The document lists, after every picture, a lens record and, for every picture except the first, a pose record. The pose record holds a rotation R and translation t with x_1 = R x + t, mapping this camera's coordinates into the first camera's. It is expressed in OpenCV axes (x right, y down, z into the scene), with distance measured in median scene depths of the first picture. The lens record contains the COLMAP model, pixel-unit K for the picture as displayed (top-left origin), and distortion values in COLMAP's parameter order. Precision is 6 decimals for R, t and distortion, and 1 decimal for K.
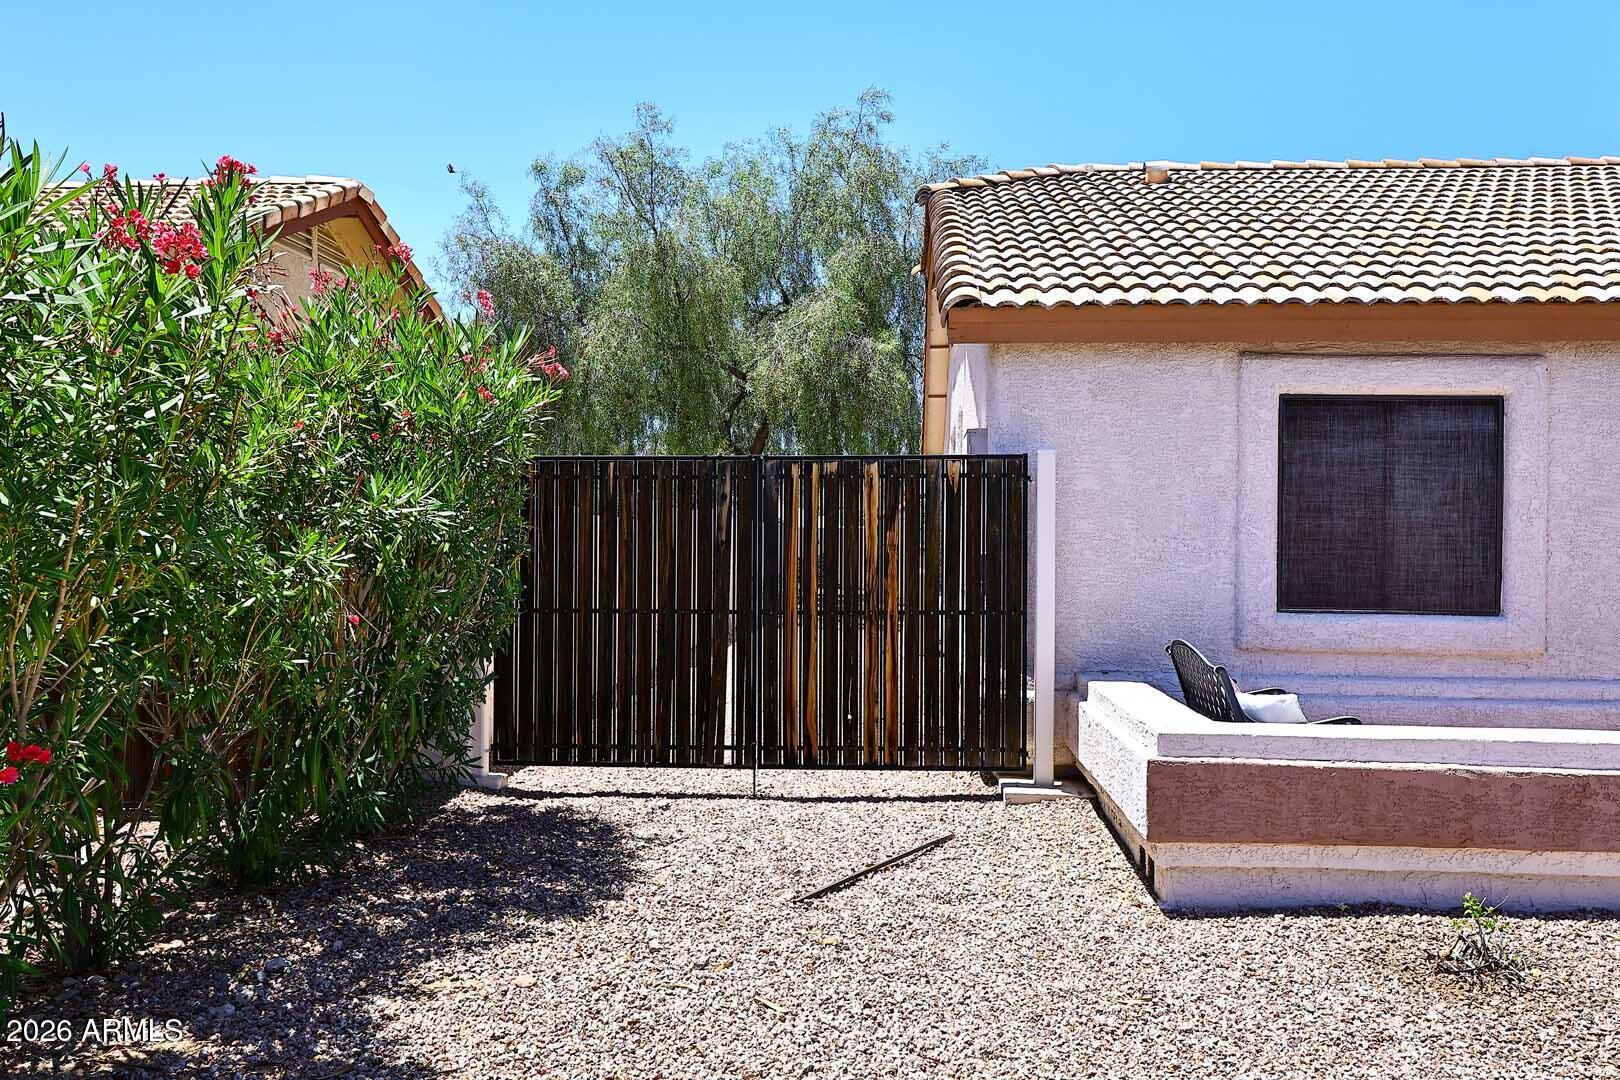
lens RADIAL K [[1261.5, 0, 813.7], [0, 1261.5, 540.1], [0, 0, 1]] dist [-0.004735, -0.003167]
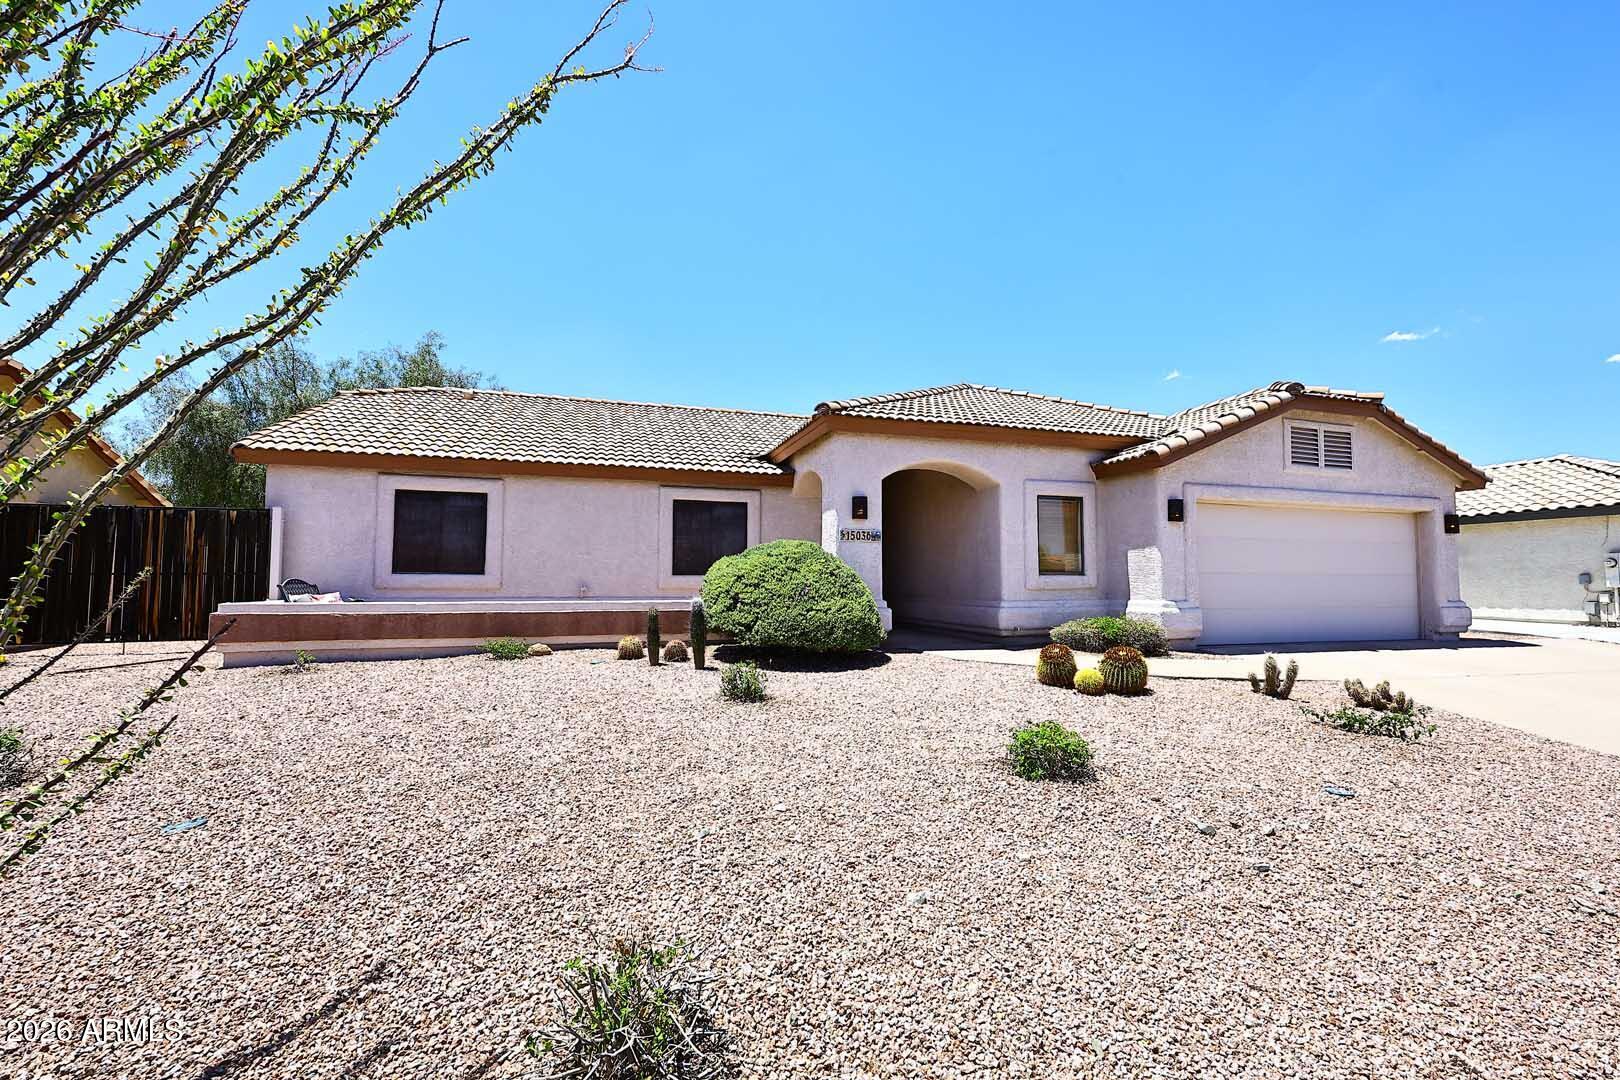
lens RADIAL K [[693.6, 0, 821.7], [0, 693.6, 543.5], [0, 0, 1]] dist [0.004120, 0.000368]
pose [[0.924910, 0.013946, 0.379930, 0.643491], [0.005499, 0.998732, -0.050046, 0.072018], [-0.380146, 0.048377, 0.923661, -0.647637]]
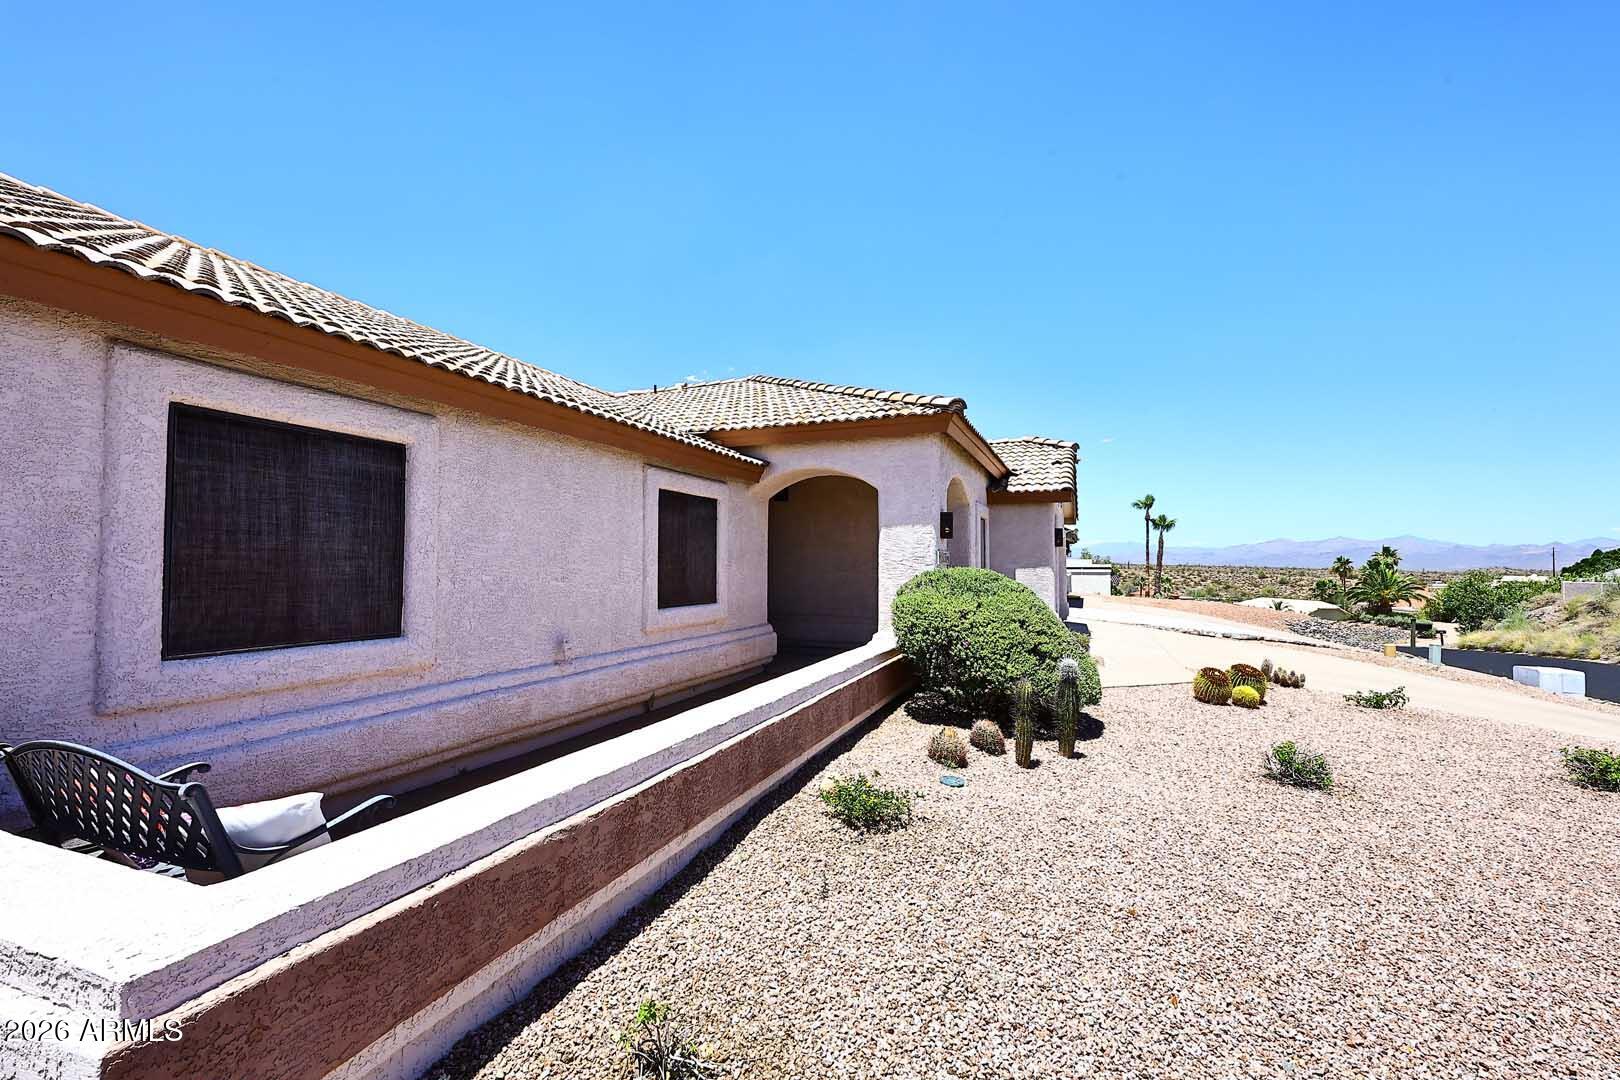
lens RADIAL K [[678.5, 0, 806.1], [0, 678.5, 543.4], [0, 0, 1]] dist [0.001158, 0.000387]
pose [[0.299218, 0.019676, 0.953982, 0.065459], [0.000856, 0.999781, -0.020889, -0.010937], [-0.954184, 0.007068, 0.299136, 0.461558]]
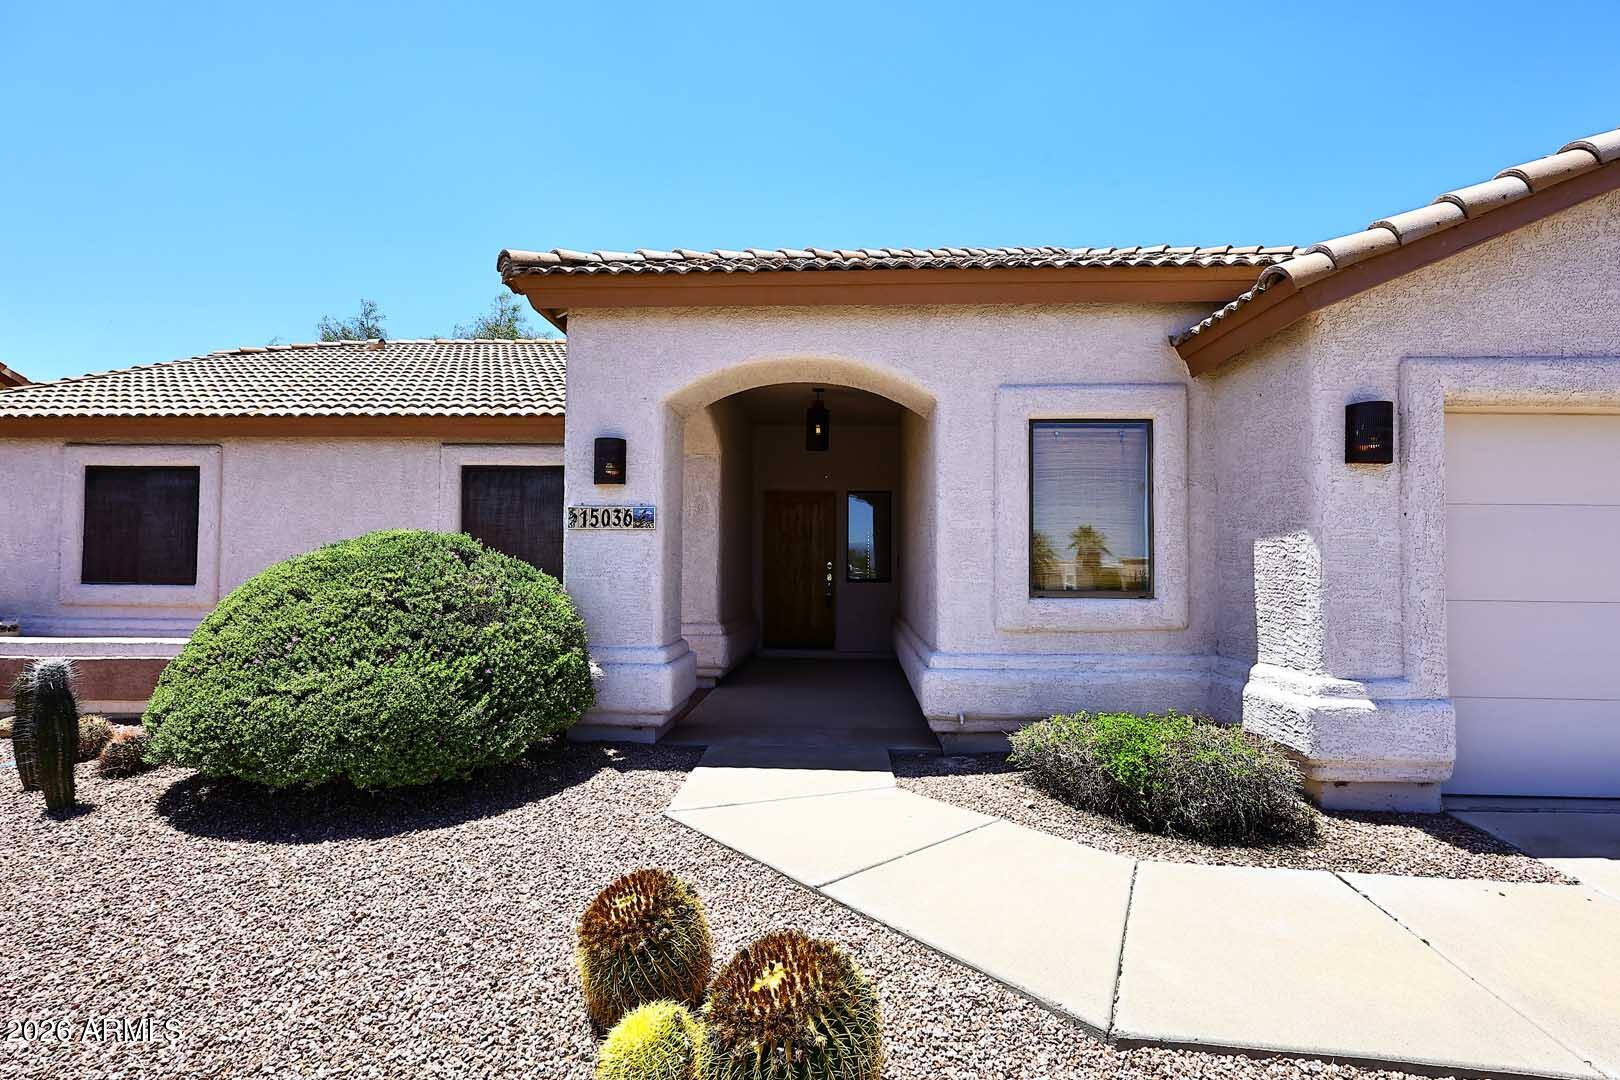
lens RADIAL K [[797.0, 0, 812.1], [0, 797.0, 548.7], [0, 0, 1]] dist [0.003790, -0.000634]
pose [[0.999420, -0.005214, 0.033665, 1.402089], [0.005806, 0.999829, -0.017529, 0.032576], [-0.033568, 0.017714, 0.999279, -0.204521]]
